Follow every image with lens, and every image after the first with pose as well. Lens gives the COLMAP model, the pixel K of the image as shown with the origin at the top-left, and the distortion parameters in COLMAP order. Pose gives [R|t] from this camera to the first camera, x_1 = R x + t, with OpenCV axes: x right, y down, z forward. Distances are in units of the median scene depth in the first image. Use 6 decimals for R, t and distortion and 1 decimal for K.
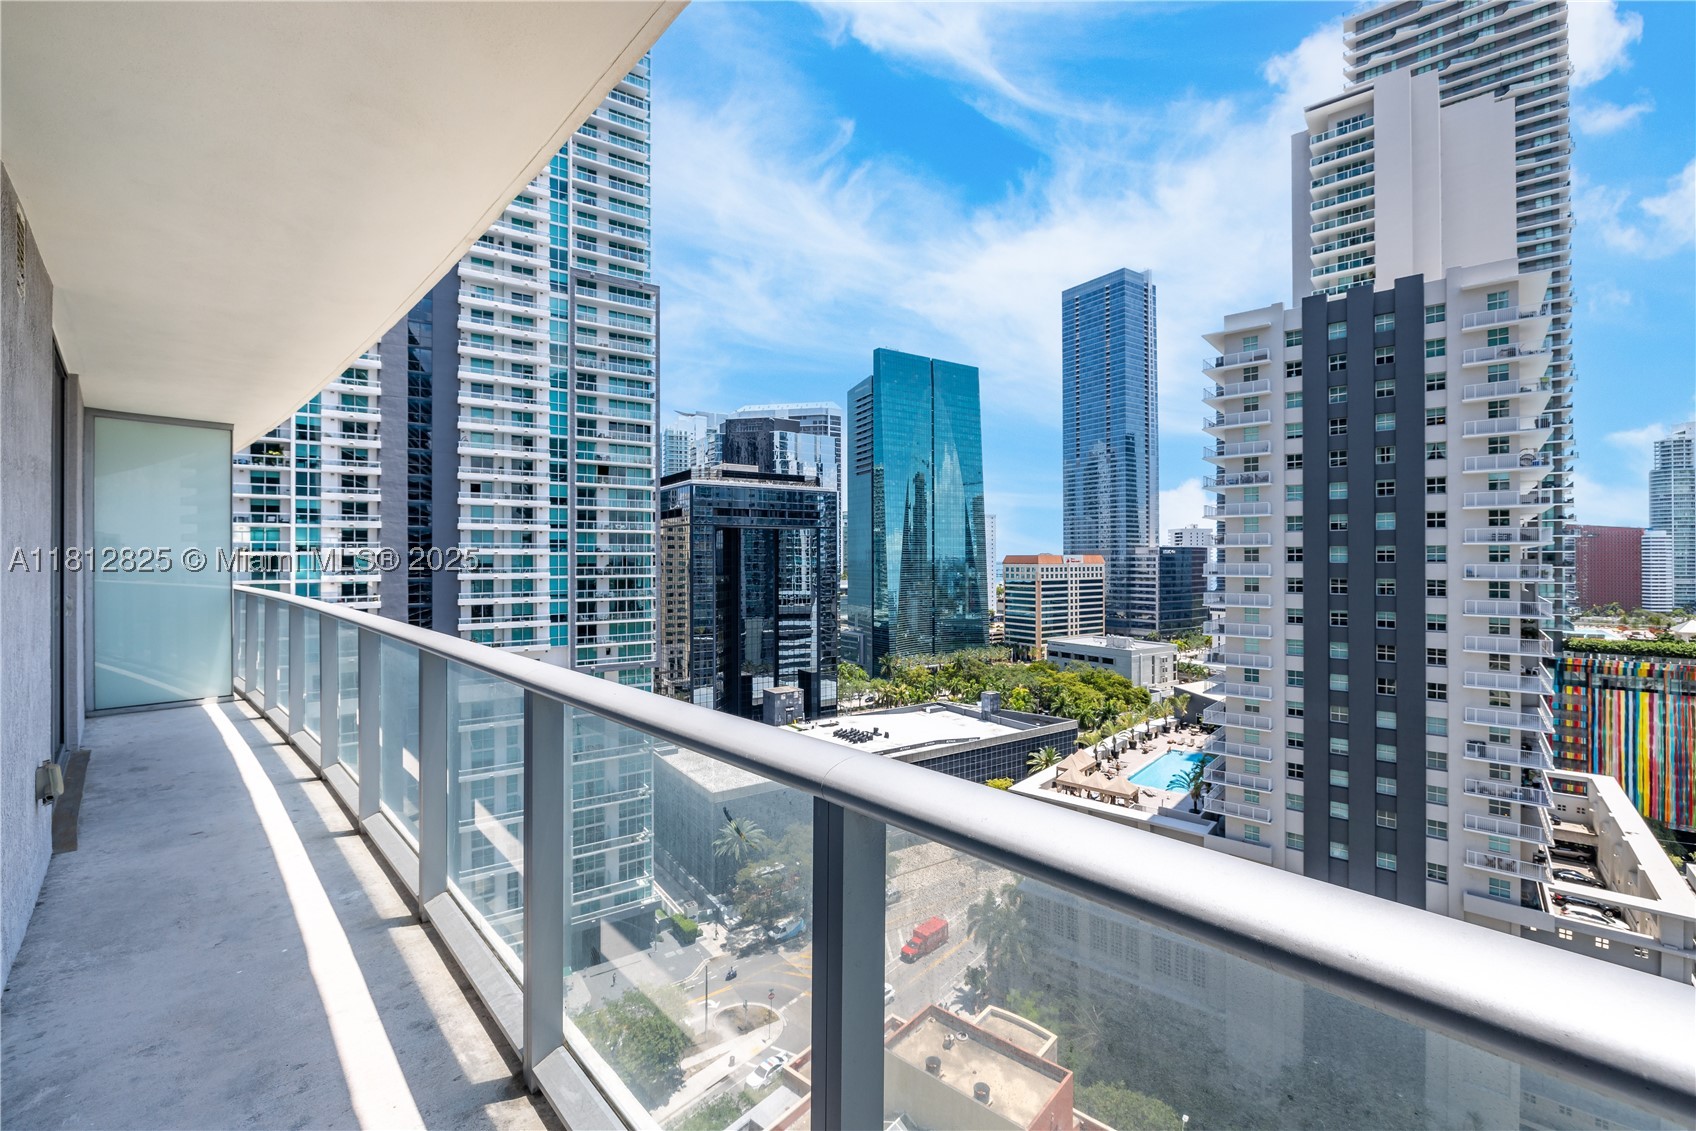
lens RADIAL K [[716.1, 0, 854.2], [0, 716.1, 555.7], [0, 0, 1]] dist [-0.006919, 0.000079]
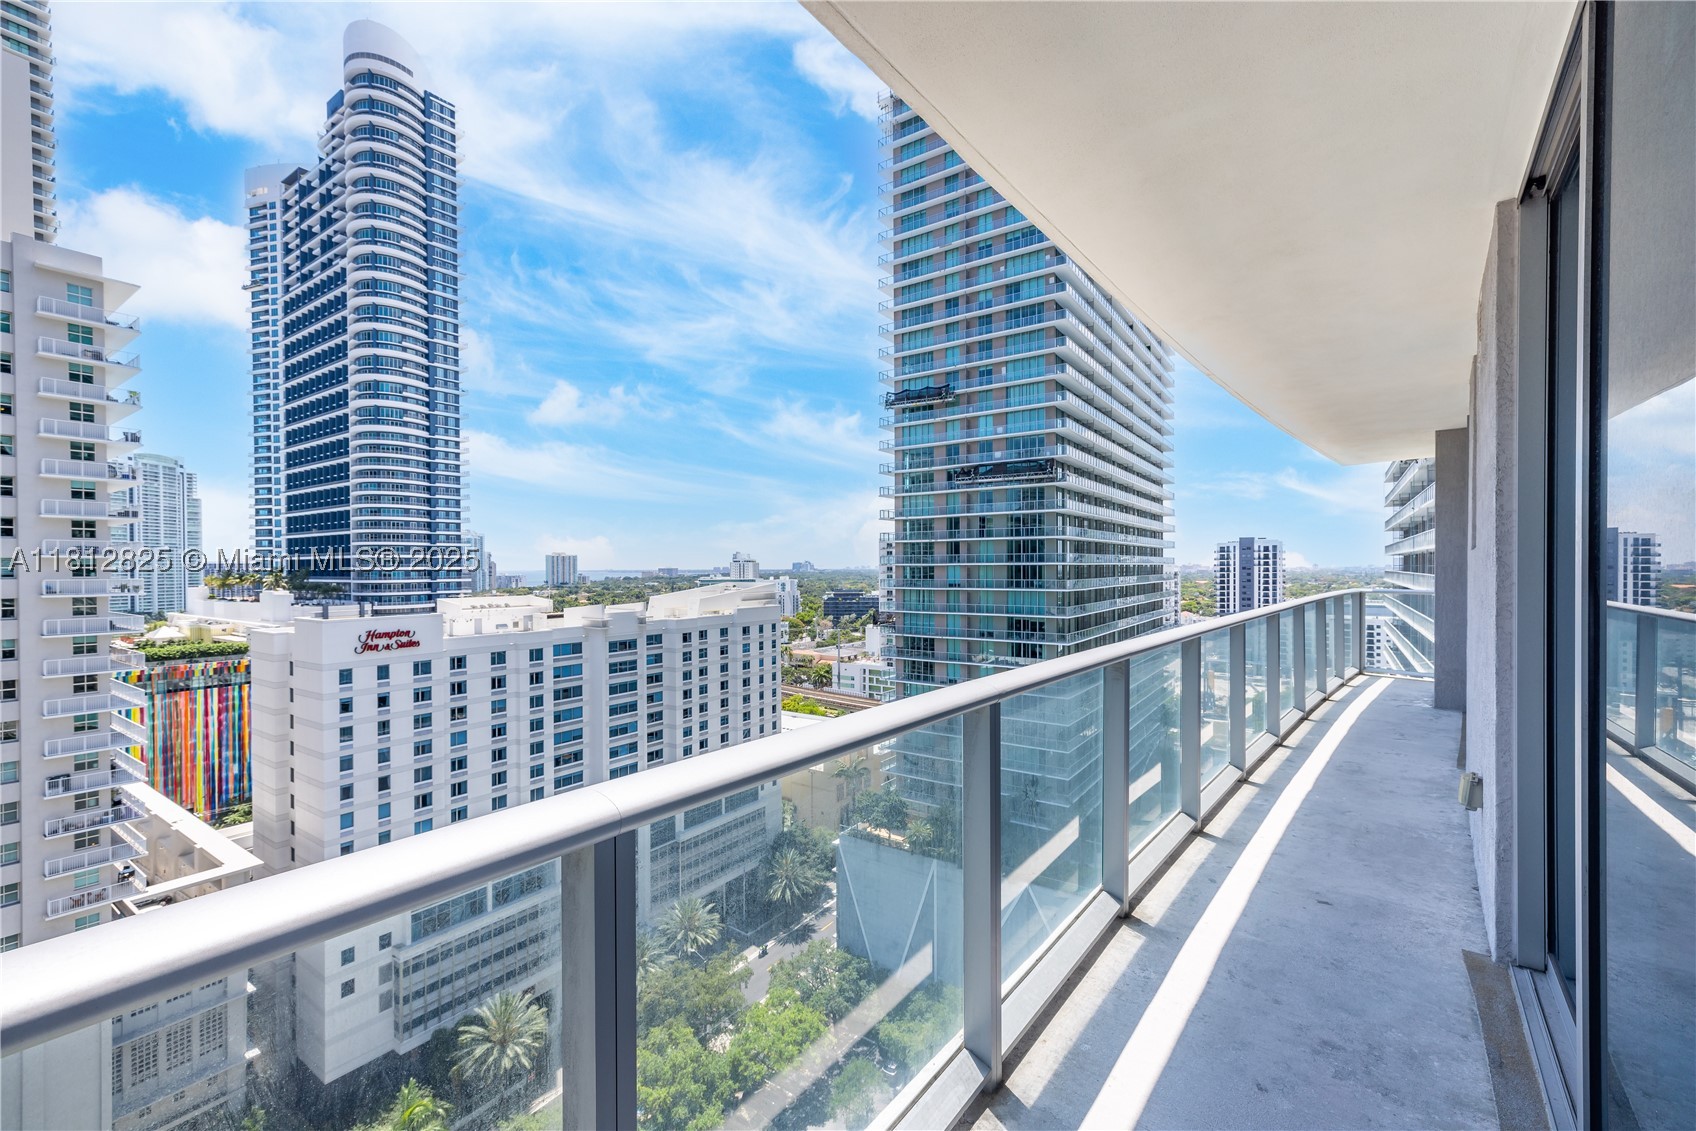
lens RADIAL K [[716.1, 0, 833.9], [0, 716.1, 569.3], [0, 0, 1]] dist [-0.006919, 0.000079]
pose [[-0.138410, -0.003928, 0.990367, -0.152647], [0.002527, 0.999987, 0.004319, -0.002464], [-0.990372, 0.003100, -0.138398, 0.154554]]
